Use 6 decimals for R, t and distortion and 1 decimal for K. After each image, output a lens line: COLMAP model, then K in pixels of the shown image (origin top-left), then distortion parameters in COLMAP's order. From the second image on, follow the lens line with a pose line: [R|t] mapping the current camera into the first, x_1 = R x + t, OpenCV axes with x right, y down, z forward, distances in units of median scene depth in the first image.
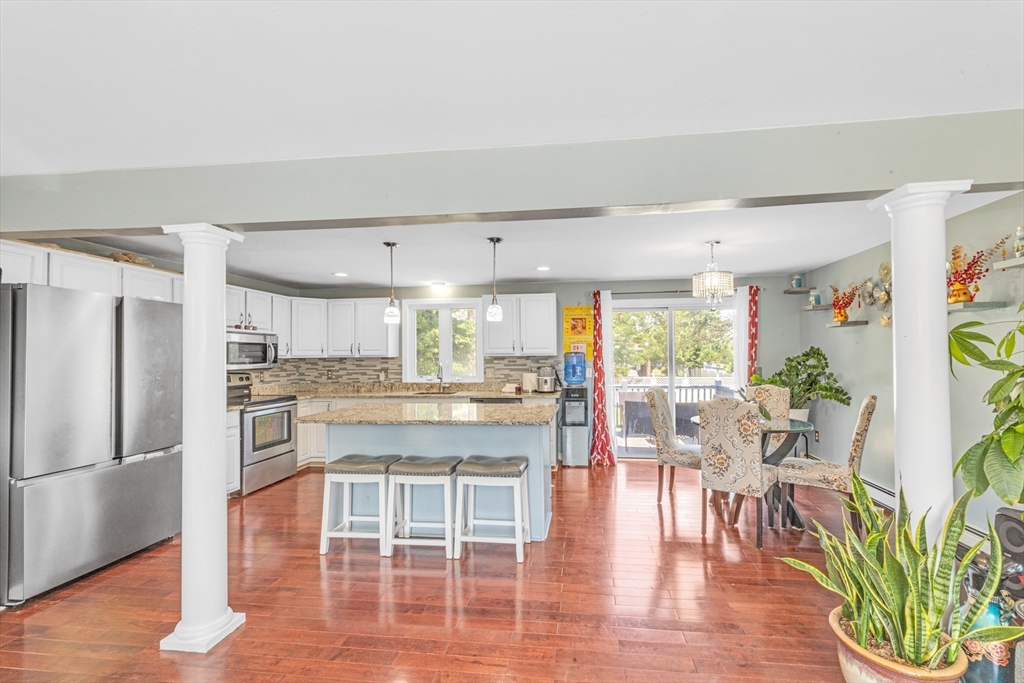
lens RADIAL K [[419.4, 0, 514.4], [0, 419.4, 347.5], [0, 0, 1]] dist [-0.003493, 0.000681]
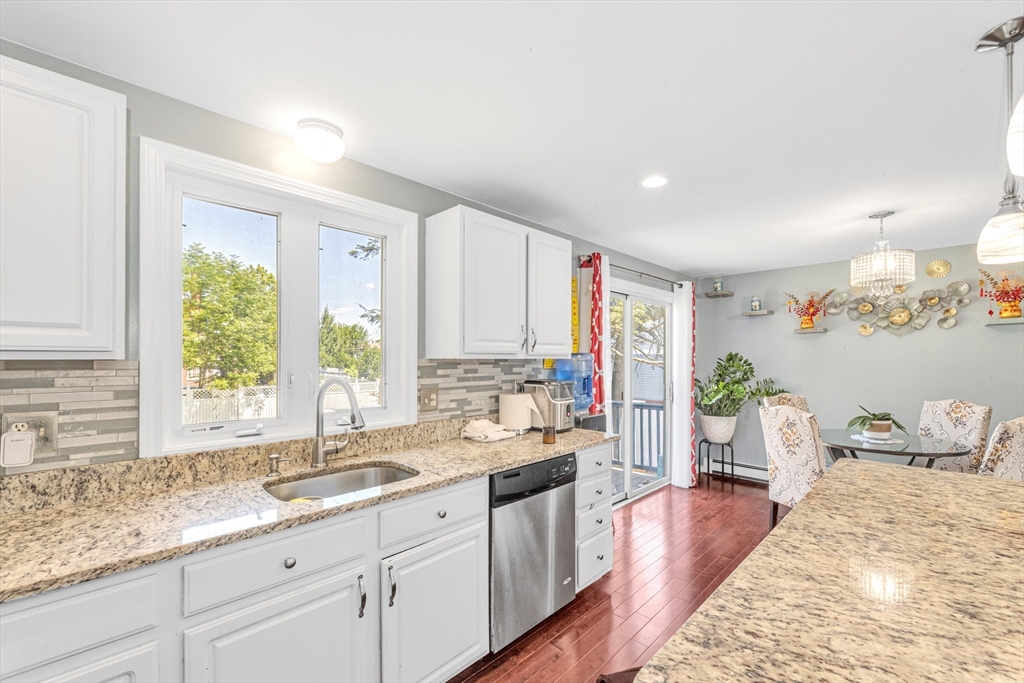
lens RADIAL K [[419.4, 0, 511.7], [0, 419.4, 351.5], [0, 0, 1]] dist [-0.003493, 0.000681]
pose [[0.618264, 0.020701, 0.785698, -0.339706], [-0.021307, 0.999727, -0.009574, 0.015761], [-0.785682, -0.010821, 0.618537, 0.682952]]
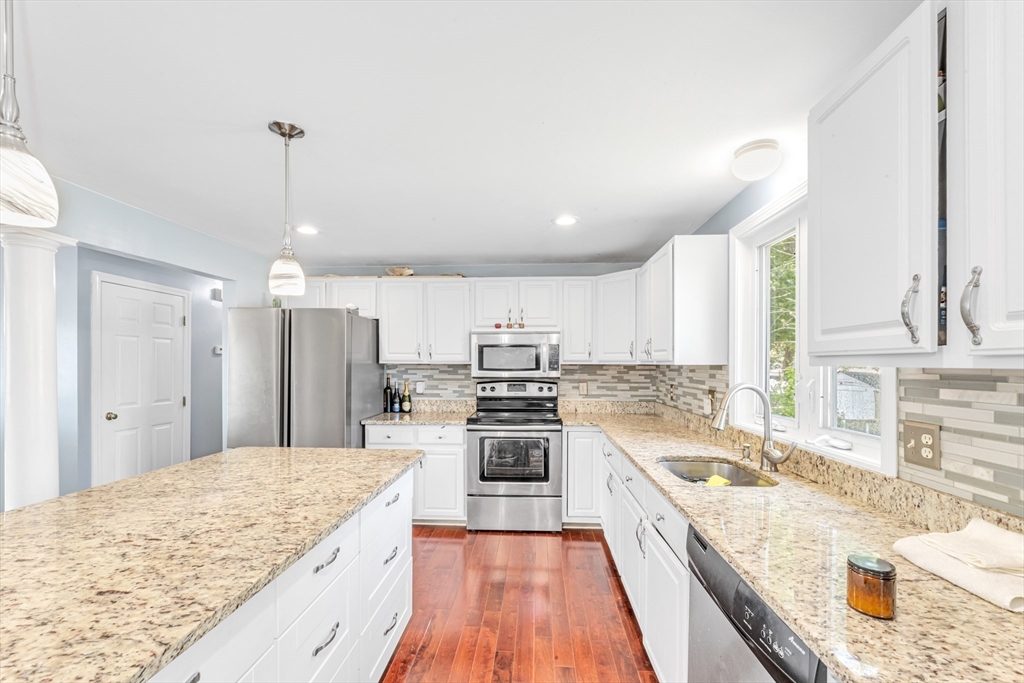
lens RADIAL K [[419.4, 0, 523.7], [0, 419.4, 358.5], [0, 0, 1]] dist [-0.003493, 0.000681]
pose [[0.086546, -0.001562, -0.996247, 0.143076], [0.016112, 0.999870, -0.000168, 0.013185], [0.996118, -0.016037, 0.086560, 0.779071]]
